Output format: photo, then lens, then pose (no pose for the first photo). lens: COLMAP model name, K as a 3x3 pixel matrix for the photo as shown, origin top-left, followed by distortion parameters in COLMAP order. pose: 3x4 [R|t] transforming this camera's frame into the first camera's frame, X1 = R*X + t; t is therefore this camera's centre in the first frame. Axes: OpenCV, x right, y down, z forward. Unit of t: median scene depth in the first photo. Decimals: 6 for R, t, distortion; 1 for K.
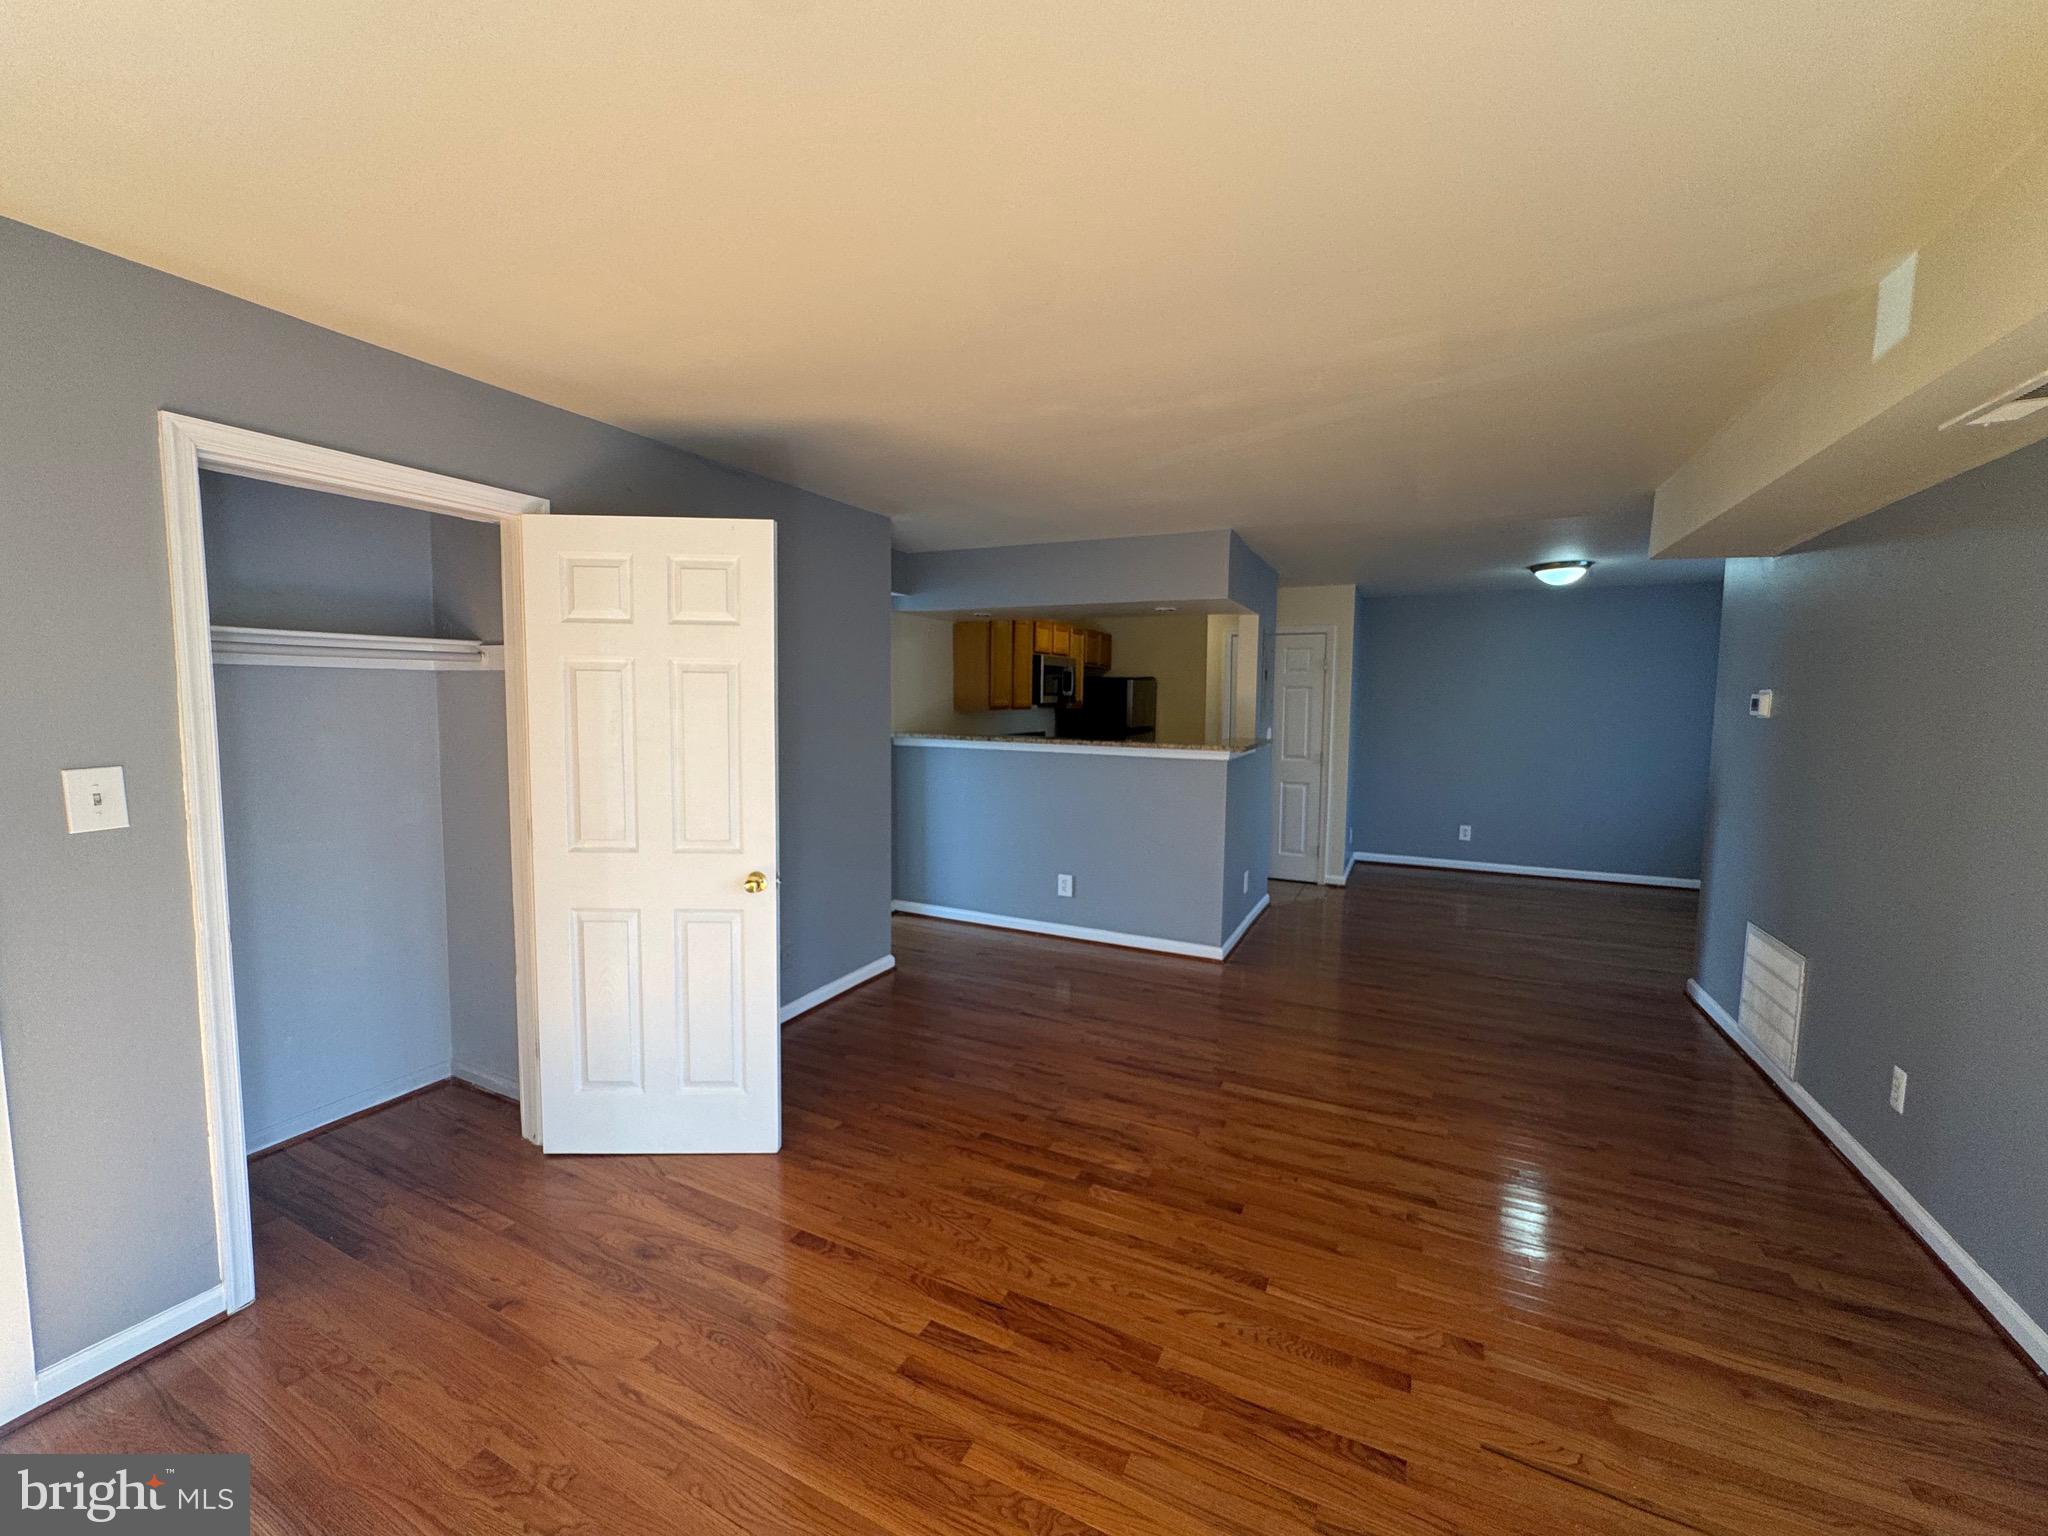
lens RADIAL K [[823.4, 0, 1023.5], [0, 823.4, 763.4], [0, 0, 1]] dist [-0.001794, 0.000174]
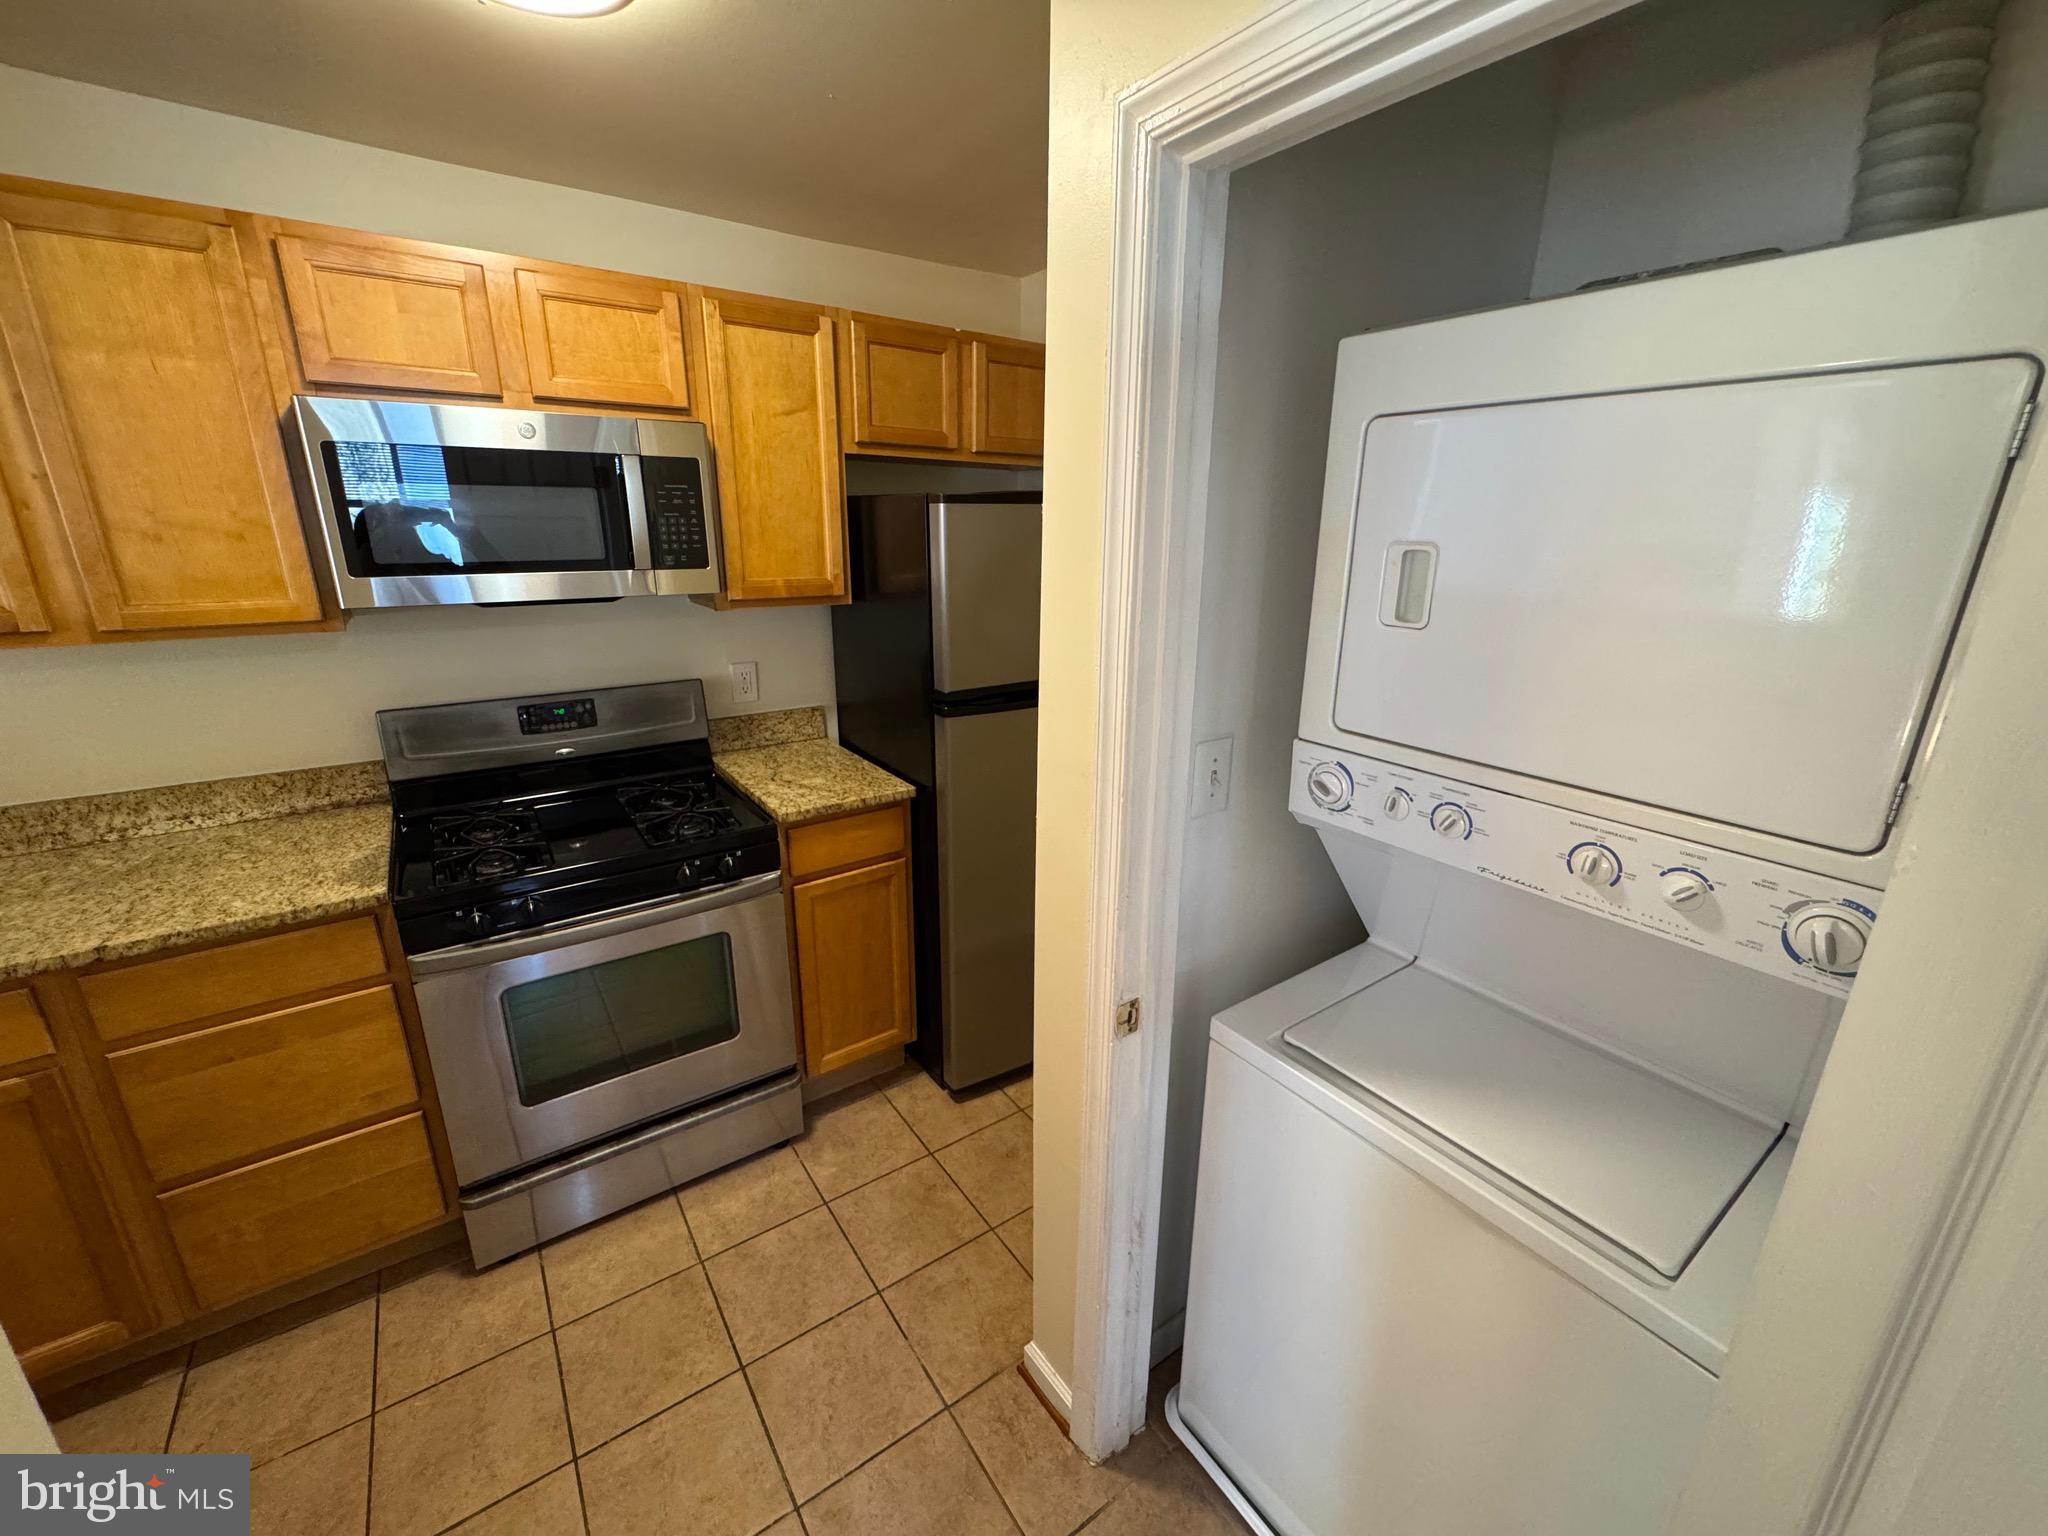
lens RADIAL K [[823.4, 0, 1023.5], [0, 823.4, 763.4], [0, 0, 1]] dist [-0.001794, 0.000174]
pose [[0.873209, 0.132367, -0.469025, 0.868444], [-0.035089, 0.976986, 0.210396, -0.239529], [0.486080, -0.167262, 0.857758, 2.410244]]
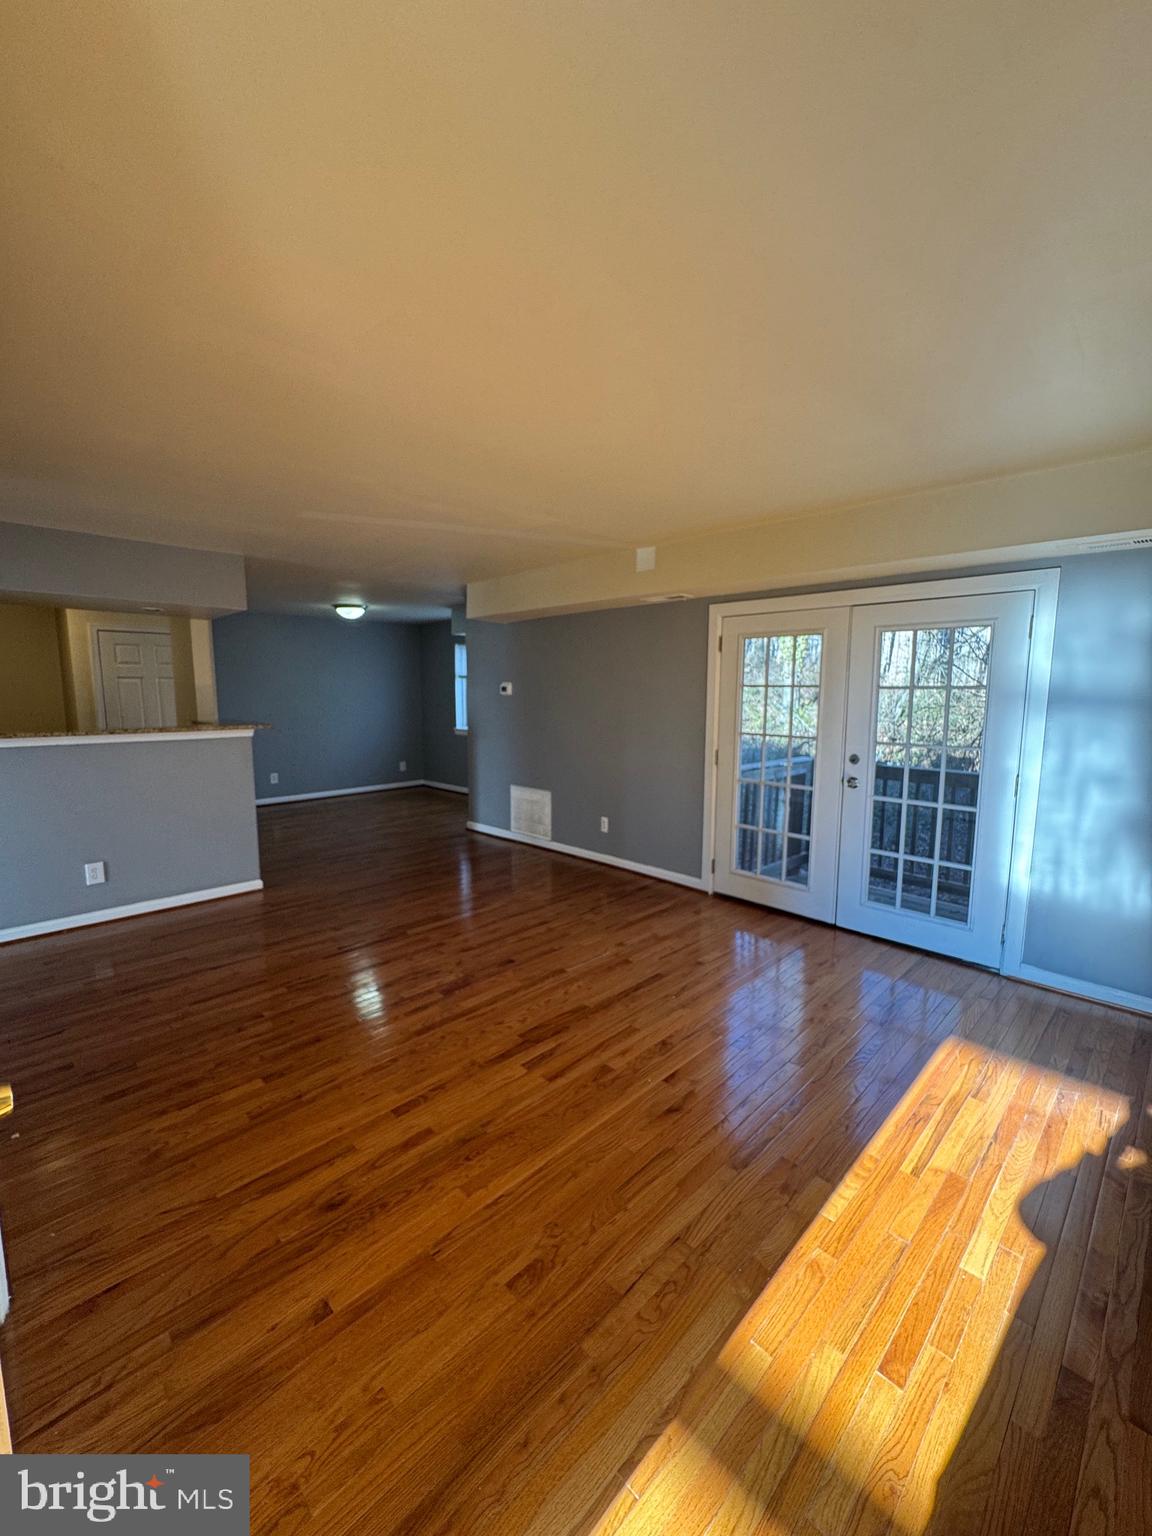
lens RADIAL K [[621.6, 0, 578.1], [0, 621.6, 764.7], [0, 0, 1]] dist [-0.002077, 0.000562]
pose [[0.322640, -0.123351, 0.938450, -0.949684], [0.075608, 0.991662, 0.104351, -0.040804], [-0.943497, 0.037287, 0.329277, 0.361585]]
